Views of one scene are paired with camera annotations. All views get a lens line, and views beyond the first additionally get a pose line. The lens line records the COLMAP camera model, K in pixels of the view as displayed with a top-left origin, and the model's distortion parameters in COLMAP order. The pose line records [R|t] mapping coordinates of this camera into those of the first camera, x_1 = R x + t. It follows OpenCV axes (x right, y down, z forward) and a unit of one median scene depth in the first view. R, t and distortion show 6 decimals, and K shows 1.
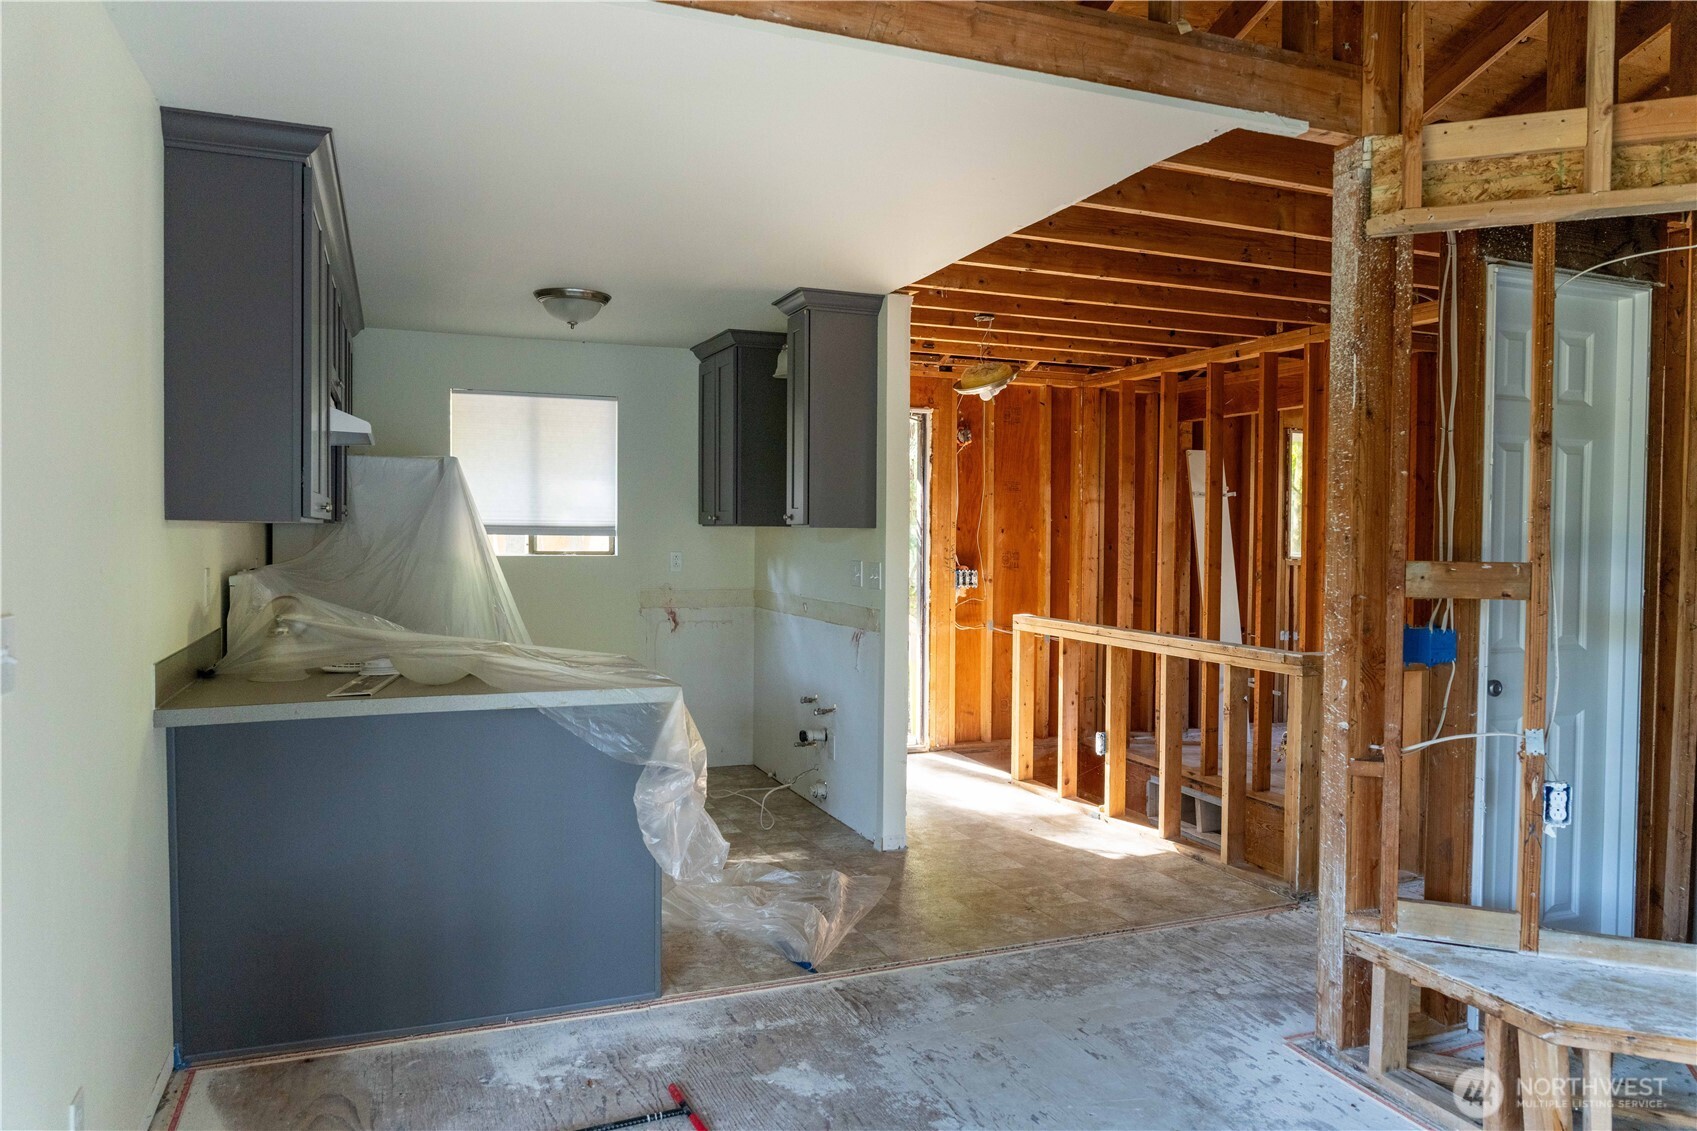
lens RADIAL K [[1135.3, 0, 848.5], [0, 1135.3, 565.5], [0, 0, 1]] dist [-0.011238, -0.003374]
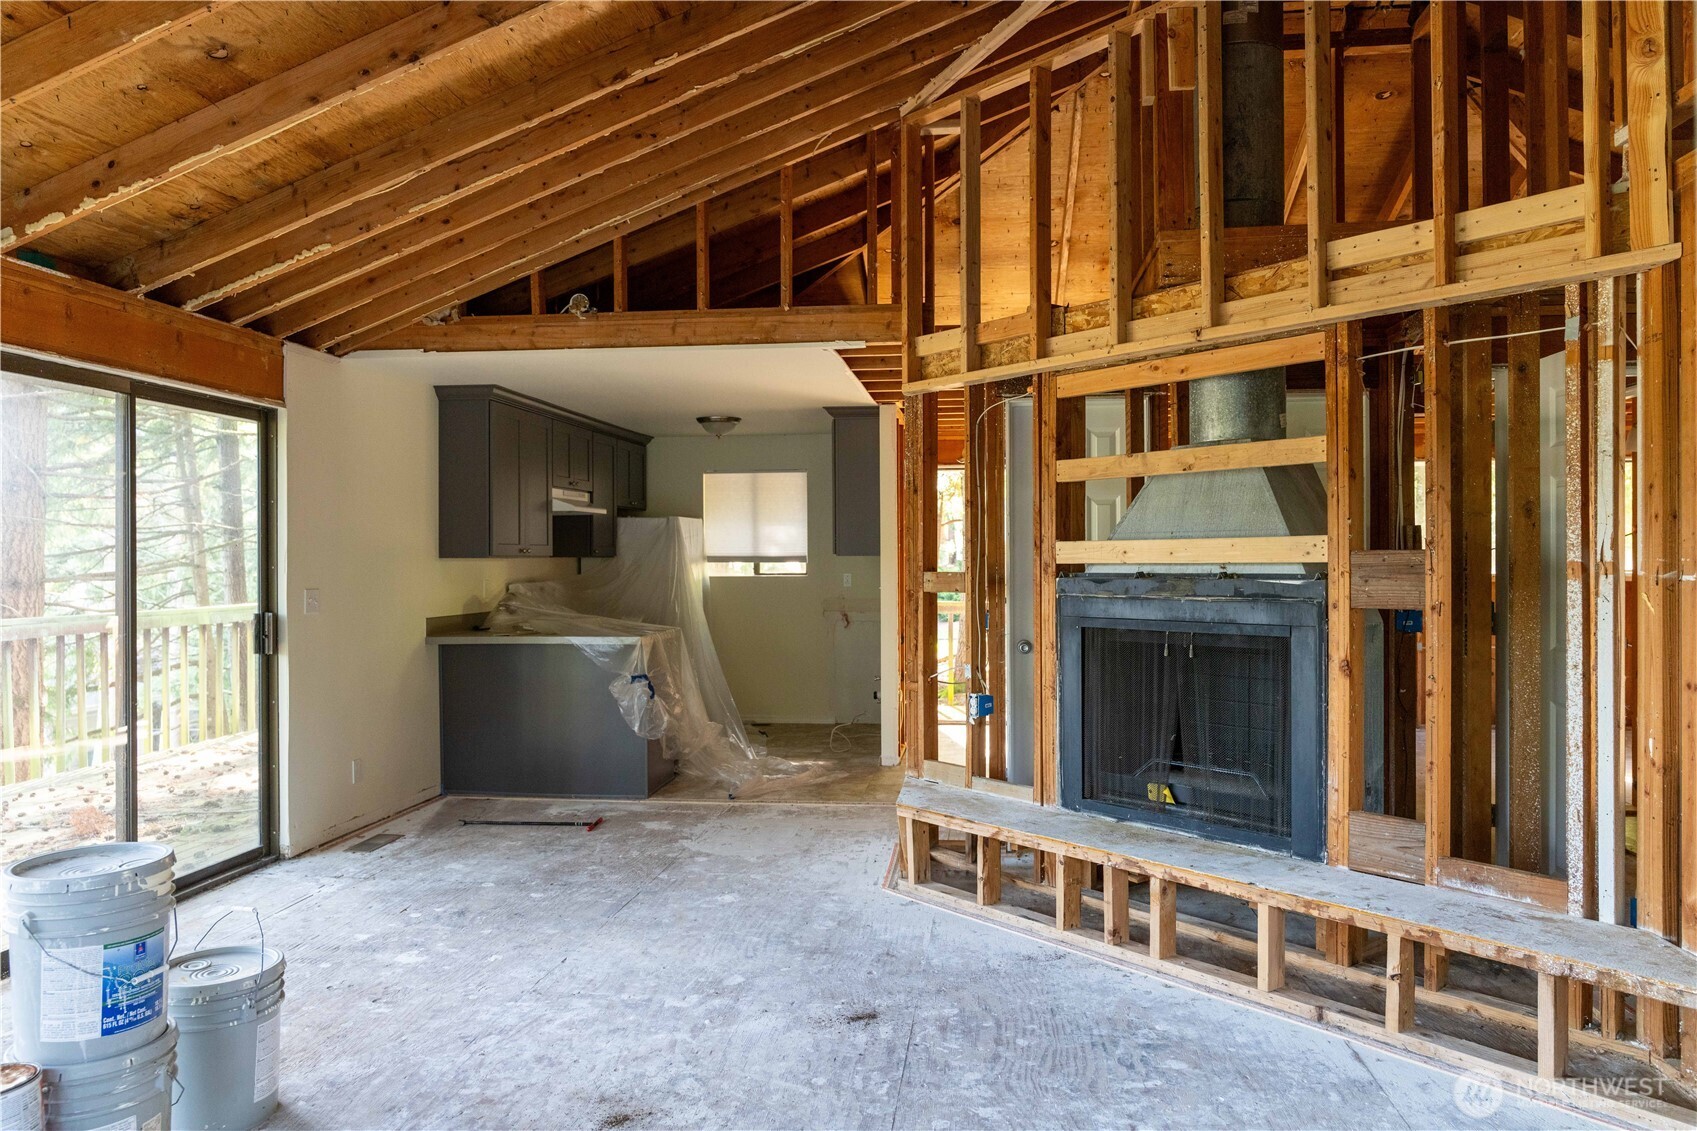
lens RADIAL K [[1170.9, 0, 842.6], [0, 1170.9, 559.9], [0, 0, 1]] dist [-0.007082, 0.001396]
pose [[0.873412, -0.014248, -0.486773, 1.295551], [0.001211, 0.999632, -0.027087, 0.027429], [0.486980, 0.023068, 0.873108, -0.710409]]
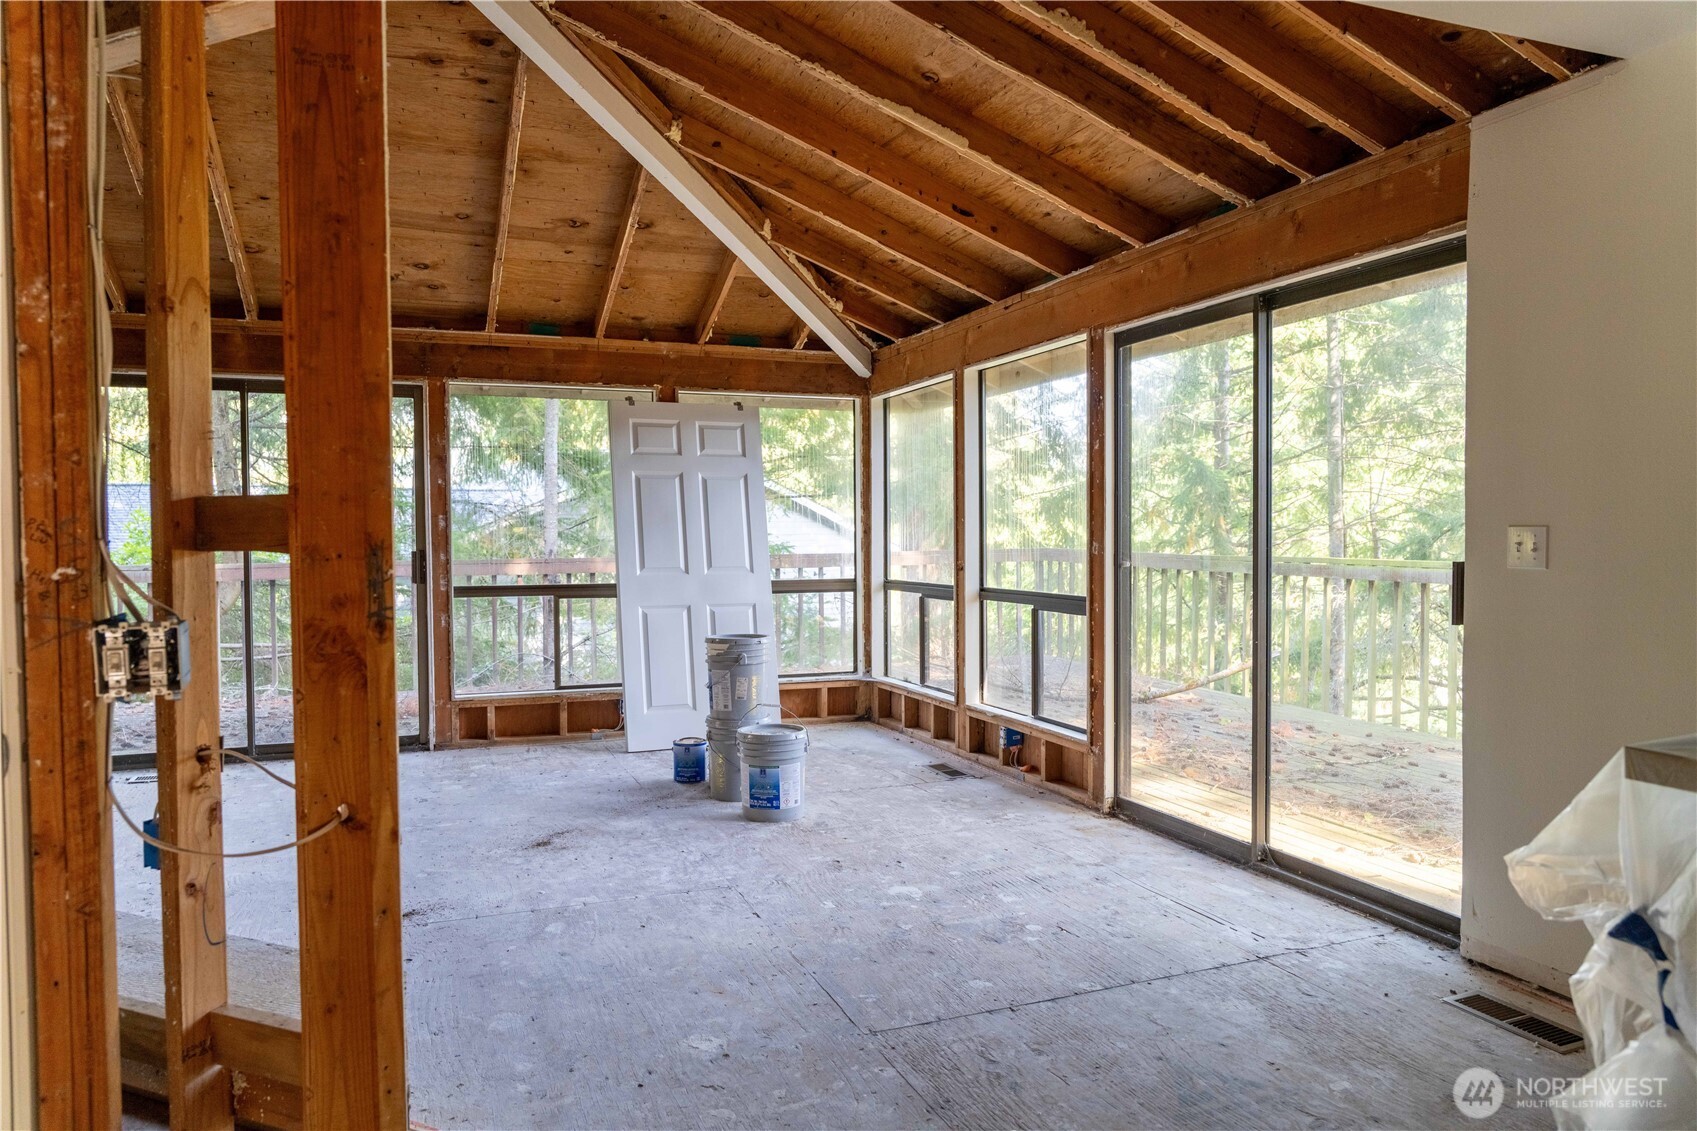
lens RADIAL K [[1135.3, 0, 848.5], [0, 1135.3, 565.5], [0, 0, 1]] dist [-0.011238, -0.003374]
pose [[-0.999975, -0.001561, 0.006956, 0.207771], [-0.001172, 0.998450, 0.055647, 0.001874], [-0.007033, 0.055638, -0.998426, 1.612504]]
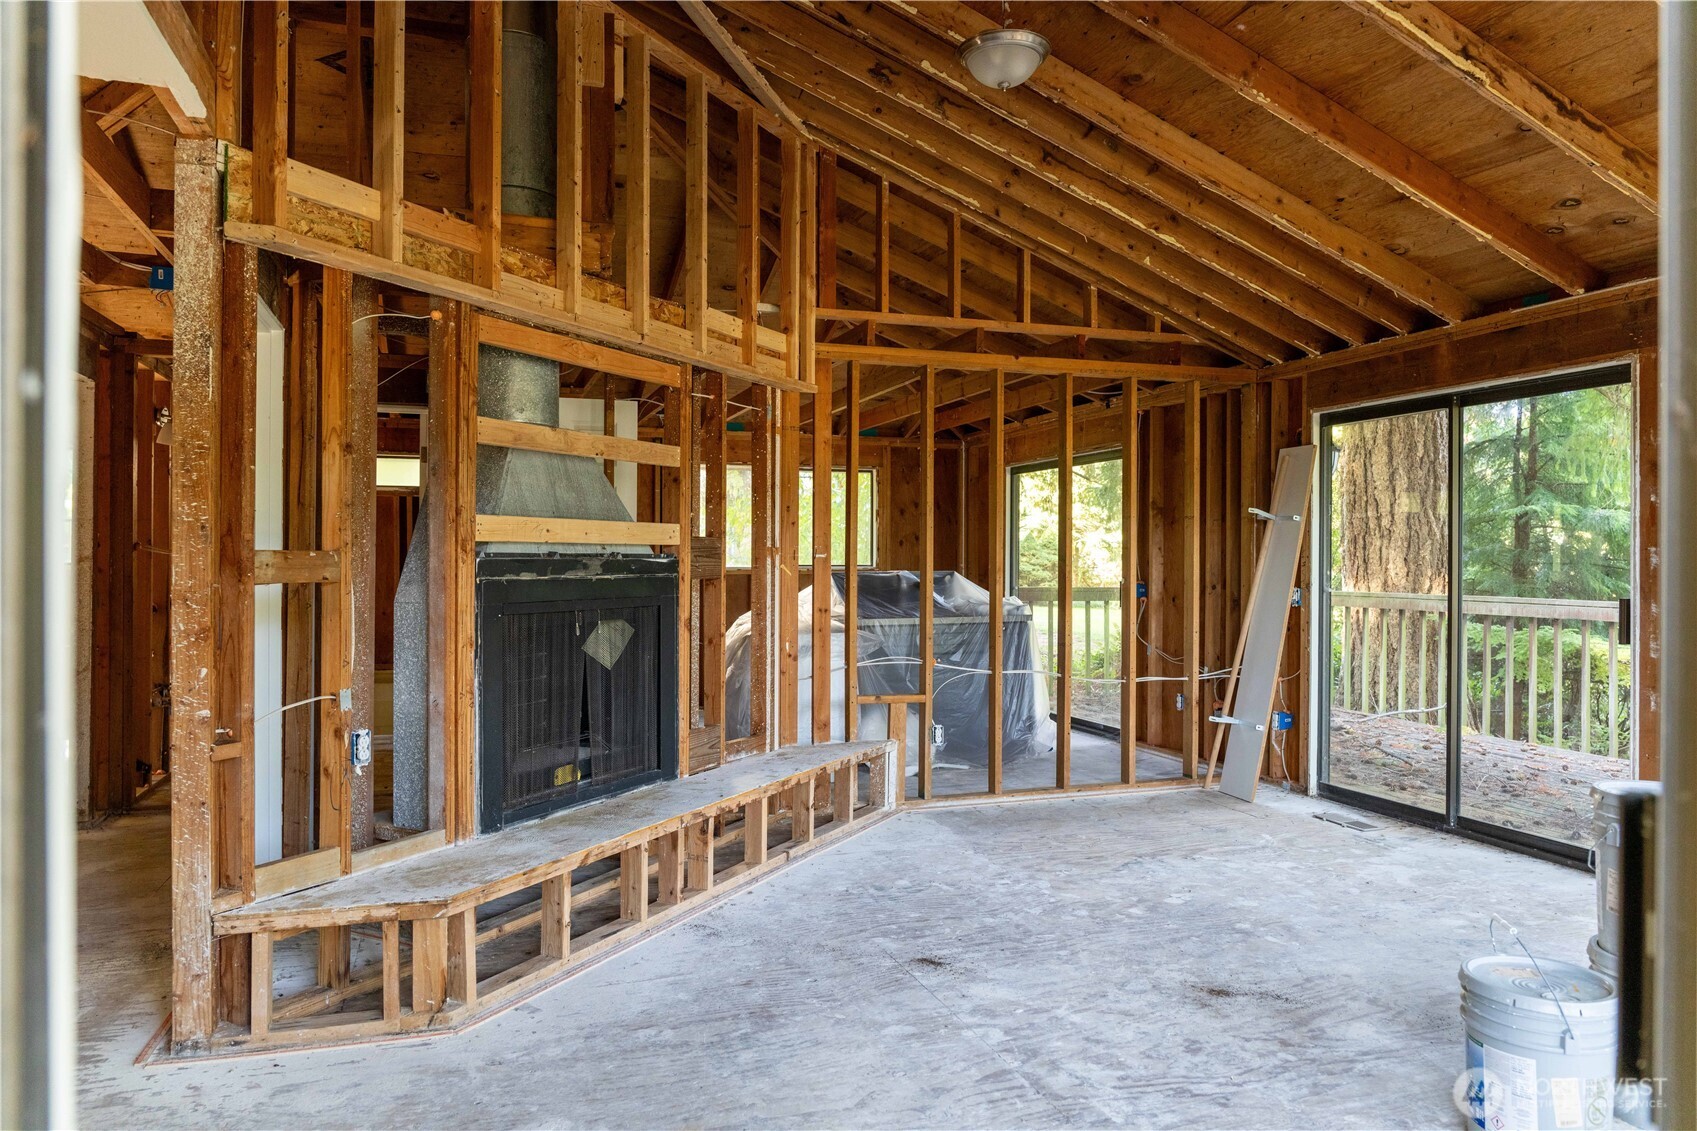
lens RADIAL K [[1170.9, 0, 842.6], [0, 1170.9, 559.9], [0, 0, 1]] dist [-0.007082, 0.001396]
pose [[0.055630, -0.007212, 0.998425, -0.577029], [0.023762, 0.999700, 0.005897, 0.012220], [-0.998169, 0.023396, 0.055785, 0.379950]]
